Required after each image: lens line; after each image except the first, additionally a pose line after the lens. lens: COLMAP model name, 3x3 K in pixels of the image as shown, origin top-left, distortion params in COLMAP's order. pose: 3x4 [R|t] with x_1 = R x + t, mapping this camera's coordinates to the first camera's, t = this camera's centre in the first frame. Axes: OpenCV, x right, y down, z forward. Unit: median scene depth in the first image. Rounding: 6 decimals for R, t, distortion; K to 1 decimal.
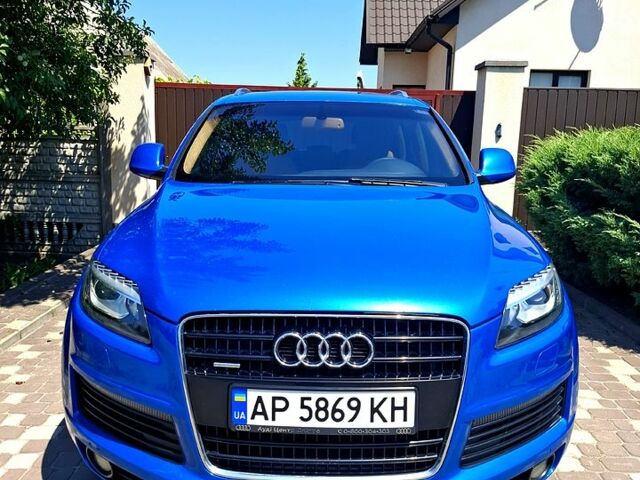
lens RADIAL K [[534.3, 0, 320.0], [0, 534.3, 240.0], [0, 0, 1]] dist [0.063411, -0.088327]
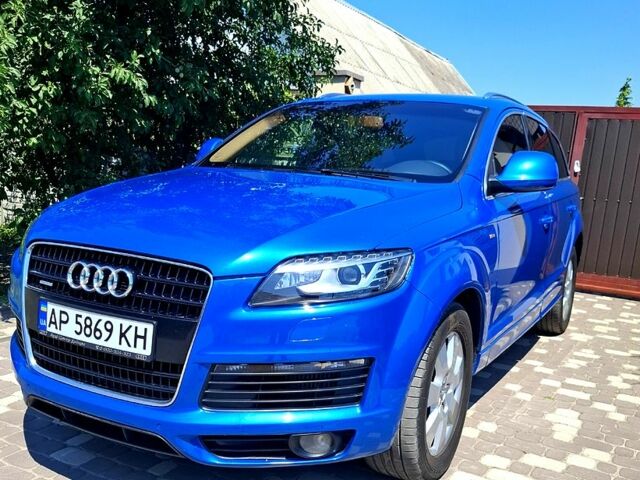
lens RADIAL K [[545.3, 0, 320.4], [0, 545.3, 279.4], [0, 0, 1]] dist [0.058852, -0.004658]
pose [[0.903067, 0.125161, -0.410858, 0.951230], [-0.118069, 0.992087, 0.042707, 0.097920], [0.412952, 0.009942, 0.910698, 0.100158]]
